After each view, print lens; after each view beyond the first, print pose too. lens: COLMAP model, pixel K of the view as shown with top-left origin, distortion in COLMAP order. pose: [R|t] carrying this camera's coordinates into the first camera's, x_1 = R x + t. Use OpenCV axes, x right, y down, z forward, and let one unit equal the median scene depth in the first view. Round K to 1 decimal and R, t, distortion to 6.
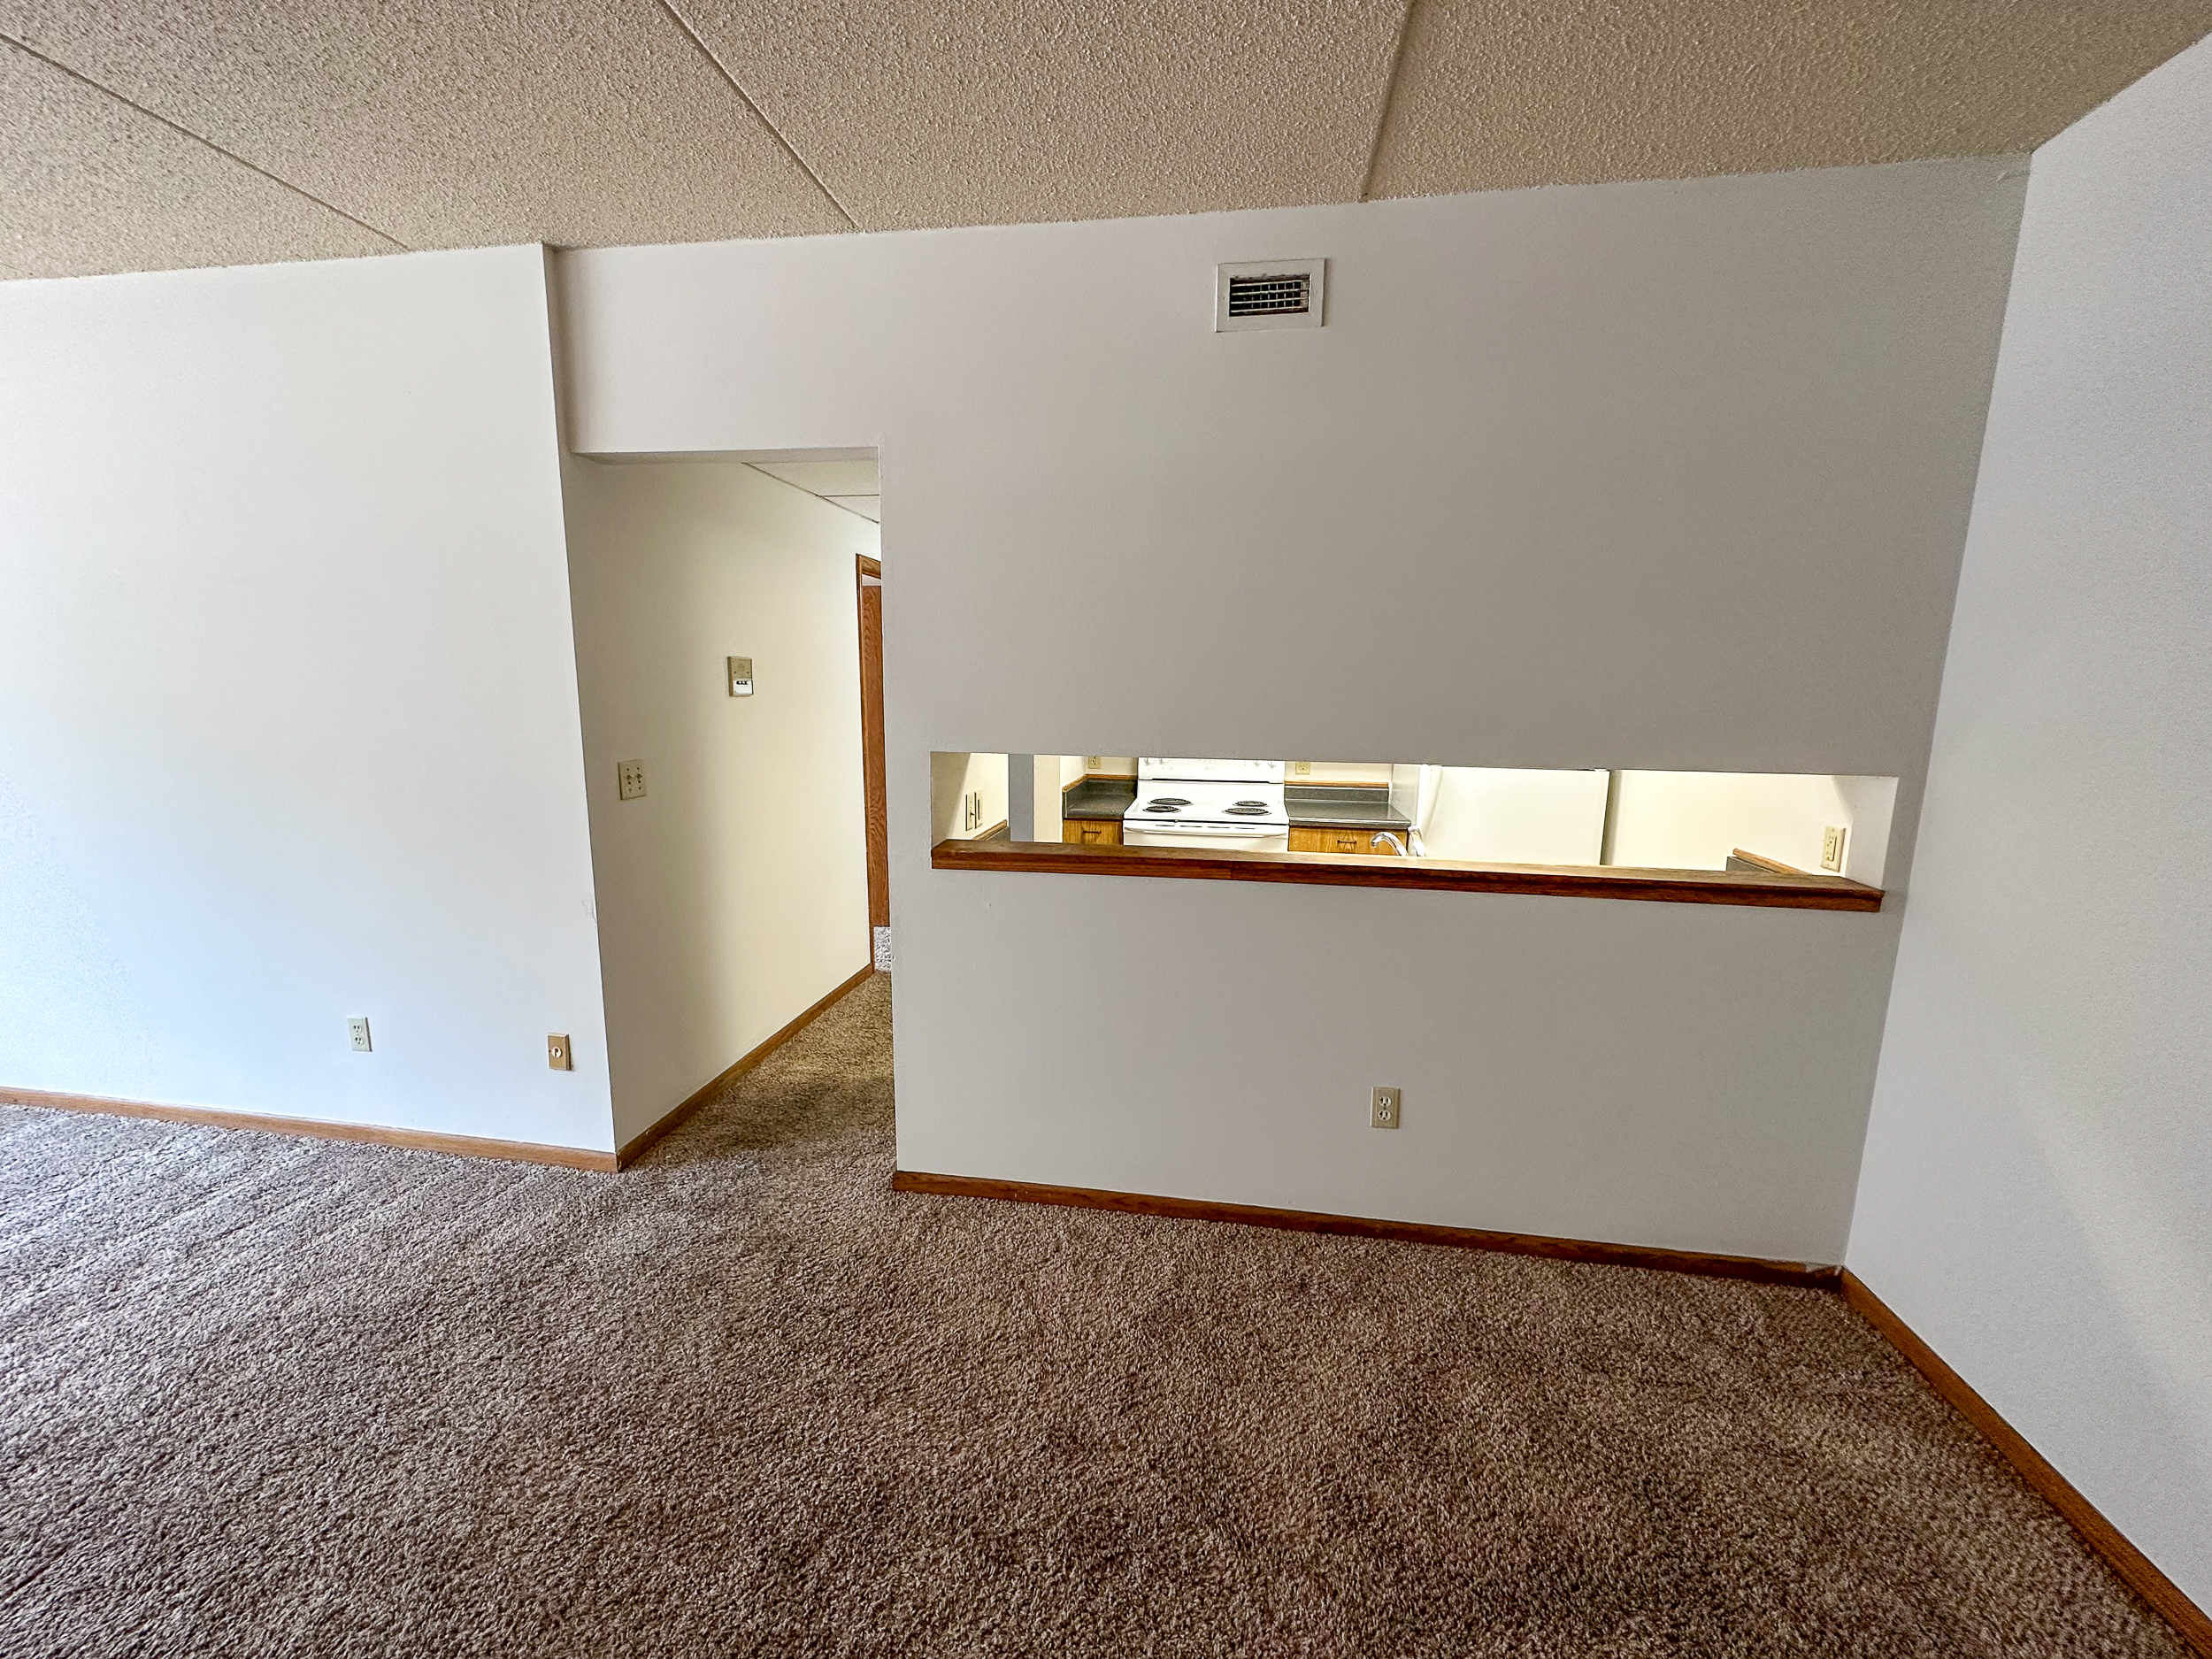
lens RADIAL K [[878.5, 0, 1104.7], [0, 878.5, 828.8], [0, 0, 1]] dist [-0.003231, 0.000620]
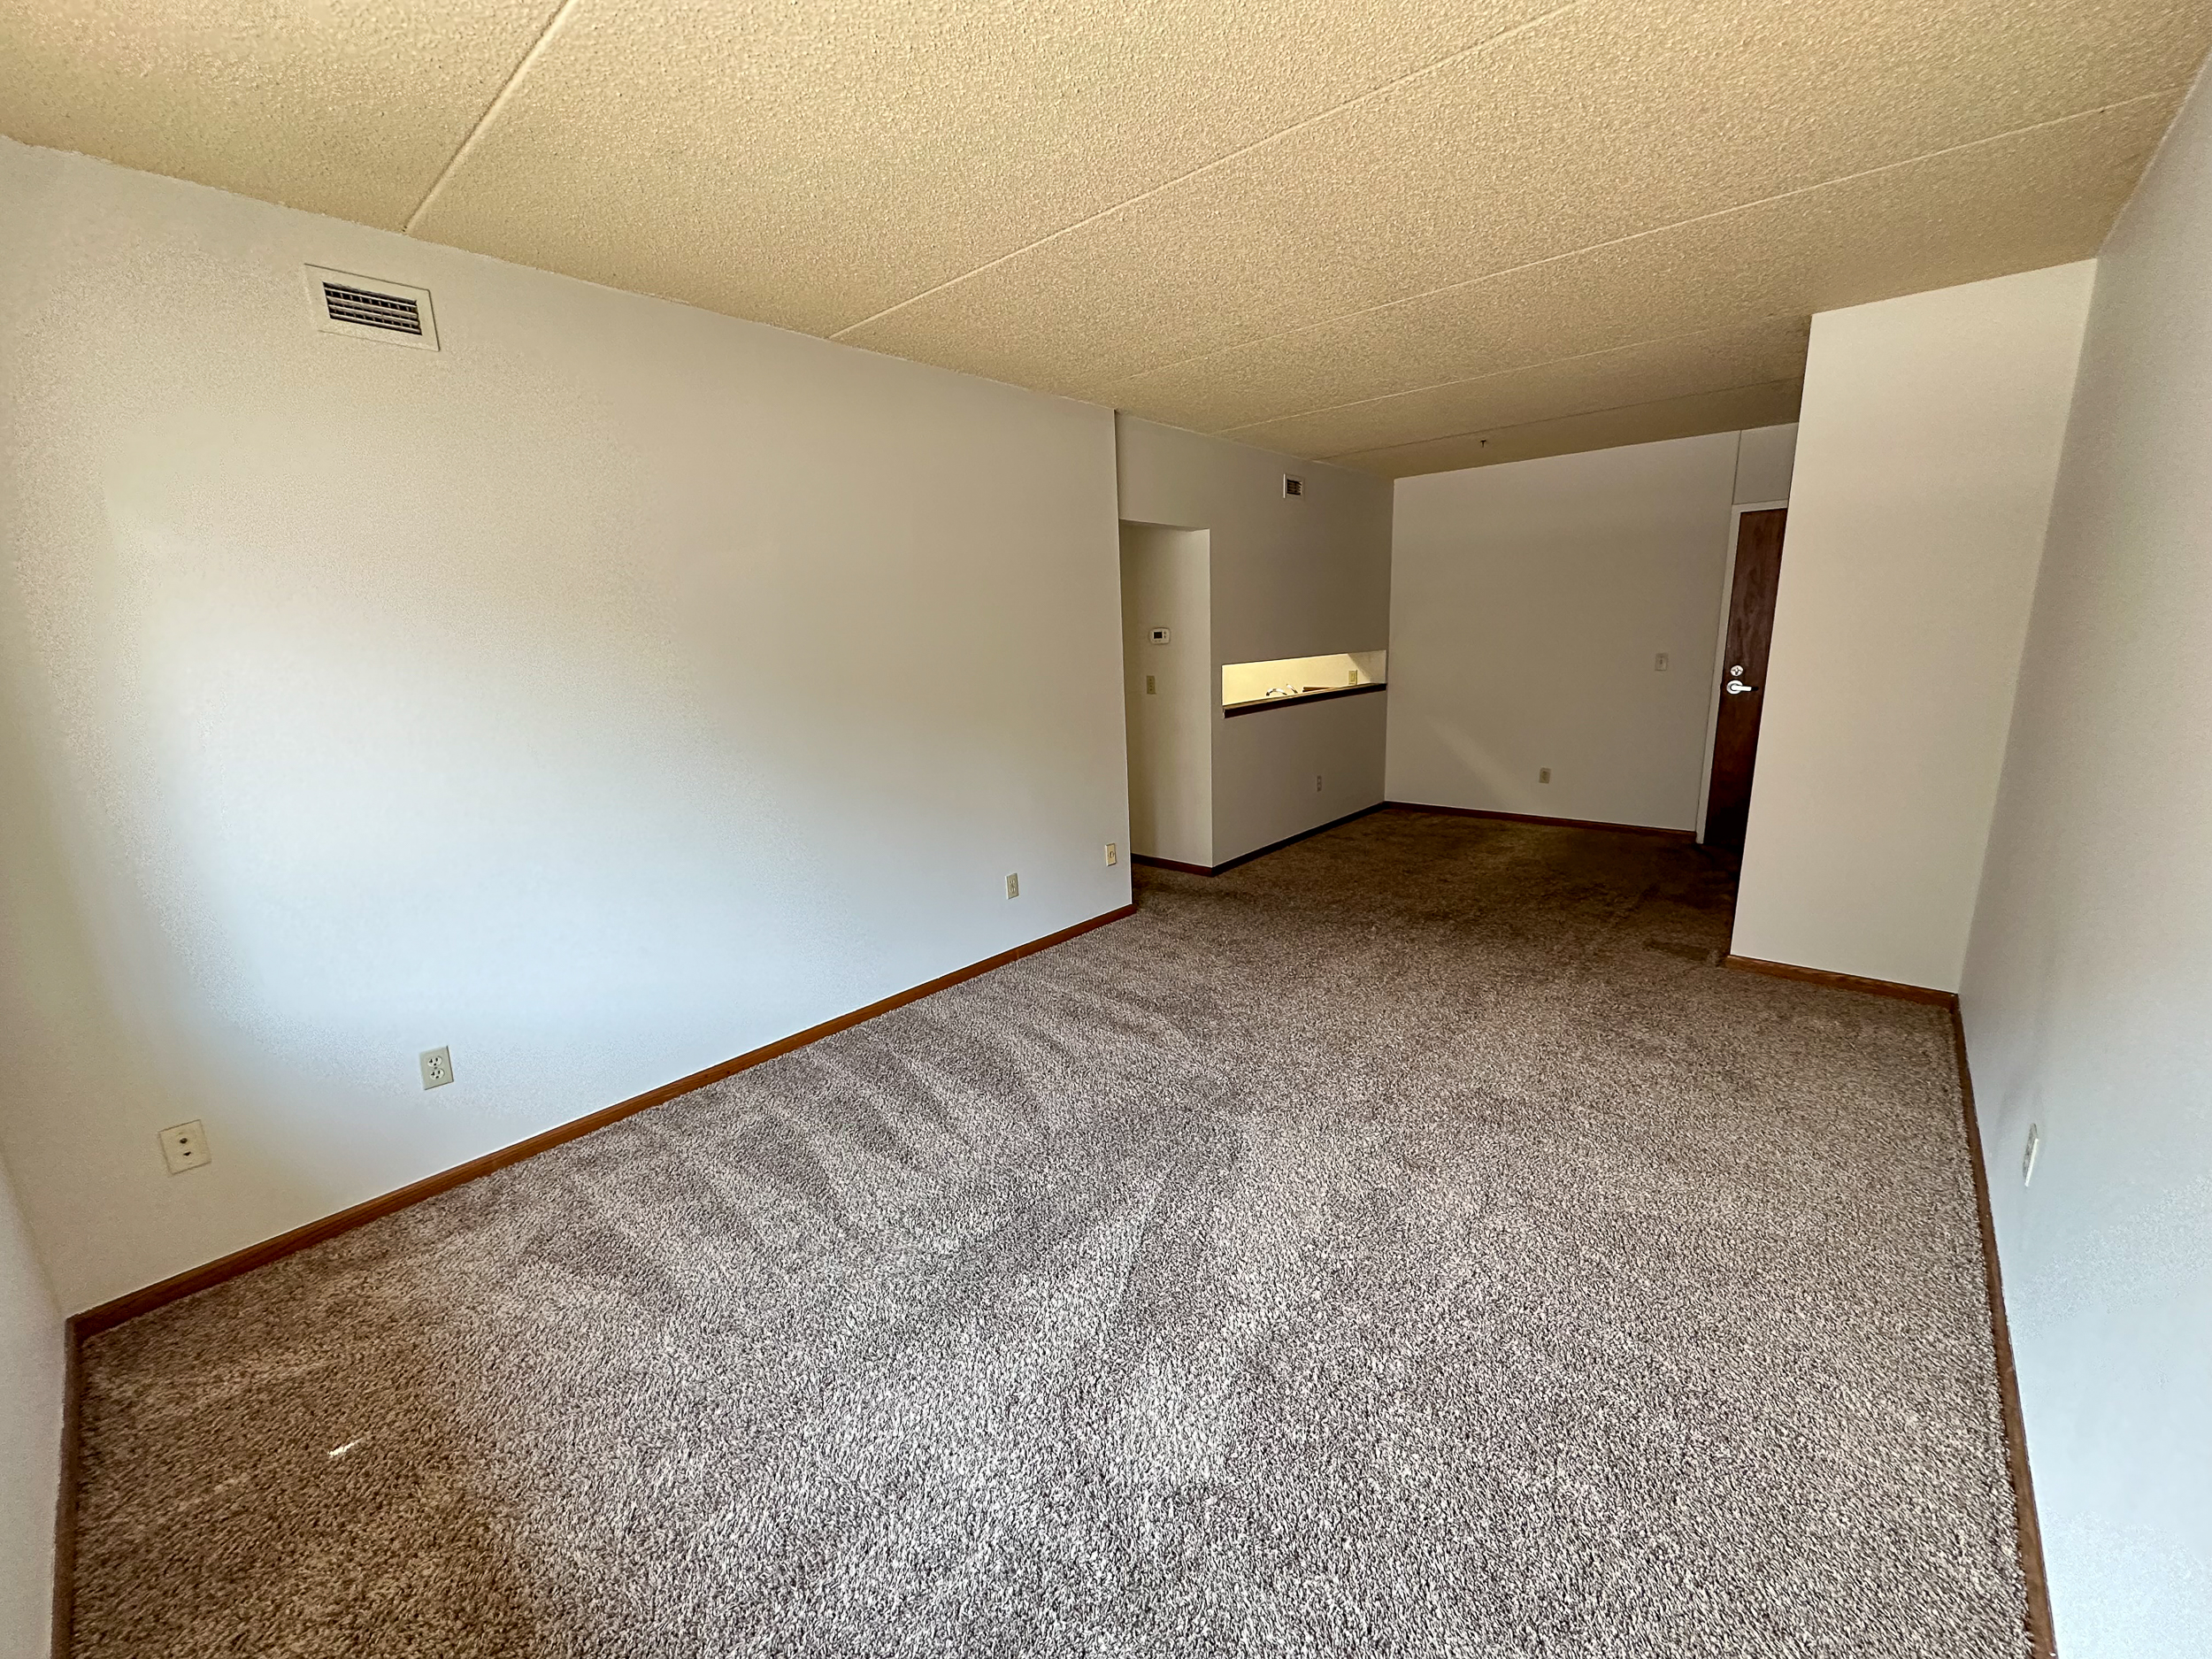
lens RADIAL K [[878.5, 0, 1104.7], [0, 878.5, 828.8], [0, 0, 1]] dist [-0.003231, 0.000620]
pose [[0.524032, -0.223638, 0.821813, -2.347497], [0.171748, 0.972836, 0.155220, -0.088514], [-0.834202, 0.059804, 0.548206, 0.049776]]
